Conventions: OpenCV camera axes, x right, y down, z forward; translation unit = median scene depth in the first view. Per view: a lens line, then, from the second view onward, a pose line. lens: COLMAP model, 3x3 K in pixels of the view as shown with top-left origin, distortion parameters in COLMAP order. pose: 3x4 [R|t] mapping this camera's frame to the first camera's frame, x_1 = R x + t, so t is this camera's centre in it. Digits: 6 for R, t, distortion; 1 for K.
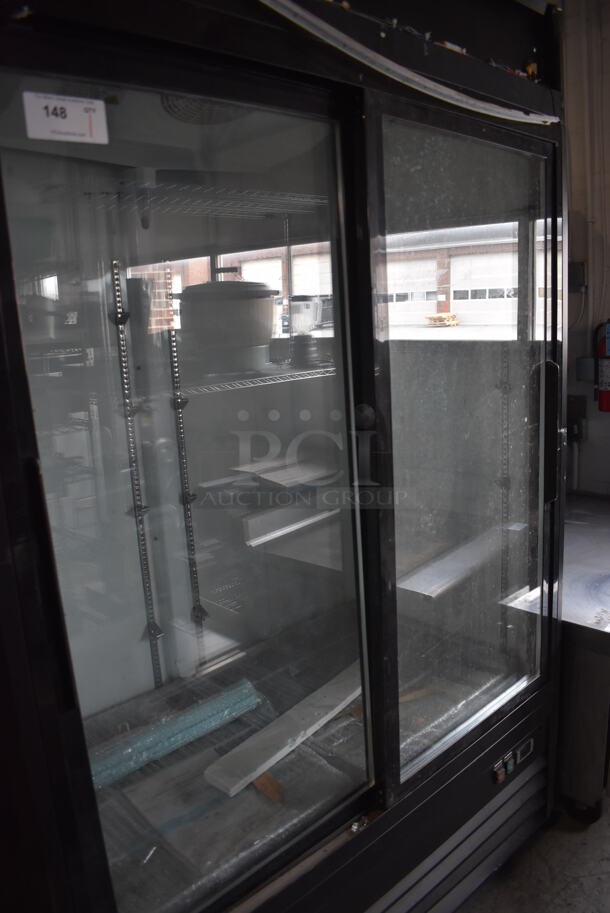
lens RADIAL K [[717.0, 0, 300.3], [0, 717.0, 460.4], [0, 0, 1]] dist [-0.085951, 0.001812]
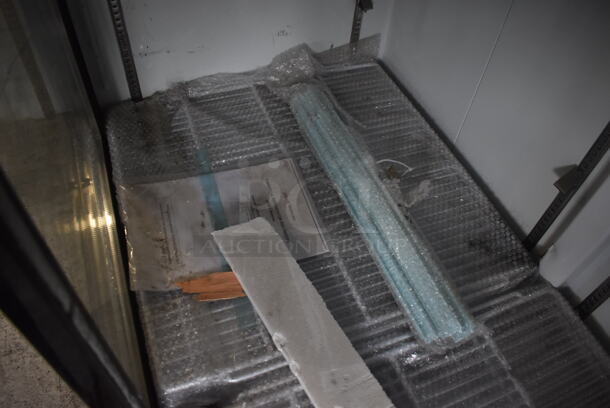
lens RADIAL K [[480.8, 0, 305.0], [0, 480.8, 204.0], [0, 0, 1]] dist [-0.094393, 0.007487]
pose [[-0.378806, 0.734413, -0.563155, 0.118919], [-0.227710, 0.515835, 0.825871, -0.022231], [0.897025, 0.441081, -0.028168, 0.896567]]
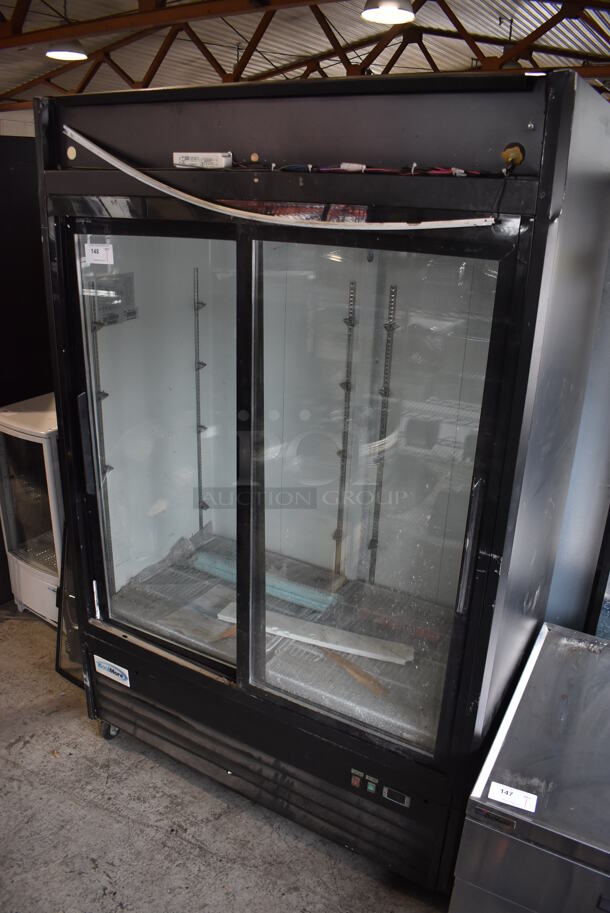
lens RADIAL K [[719.6, 0, 301.1], [0, 719.6, 457.3], [0, 0, 1]] dist [-0.094393, 0.007487]
pose [[0.269261, 0.400106, -0.876022, 1.077014], [-0.232155, 0.909758, 0.344158, -0.423097], [0.934667, 0.110704, 0.337848, 0.460353]]
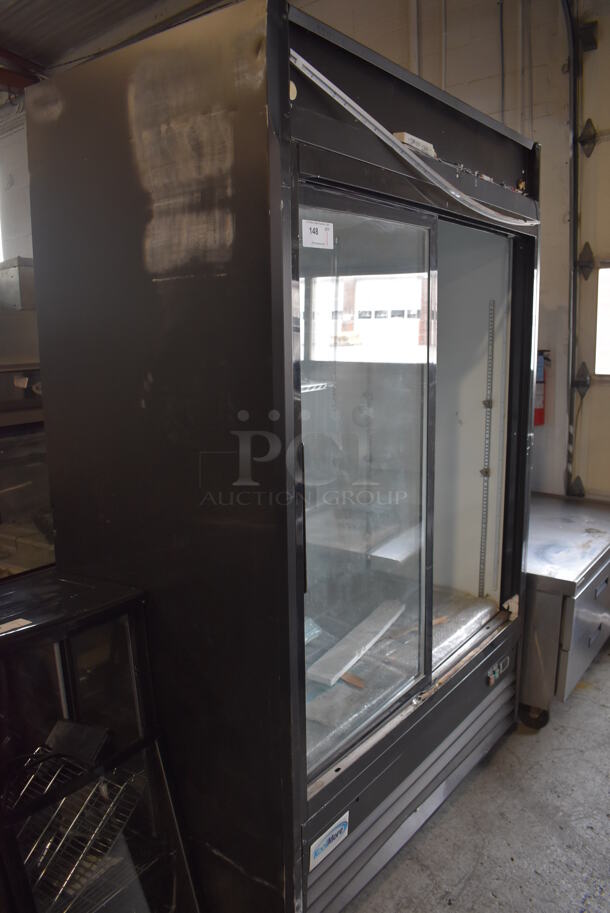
lens RADIAL K [[718.2, 0, 305.0], [0, 718.2, 456.5], [0, 0, 1]] dist [-0.095294, 0.003837]
pose [[0.985553, 0.014580, 0.168737, -0.328227], [-0.010660, 0.999652, -0.024114, 0.042586], [-0.169030, 0.021967, 0.985366, -0.340247]]
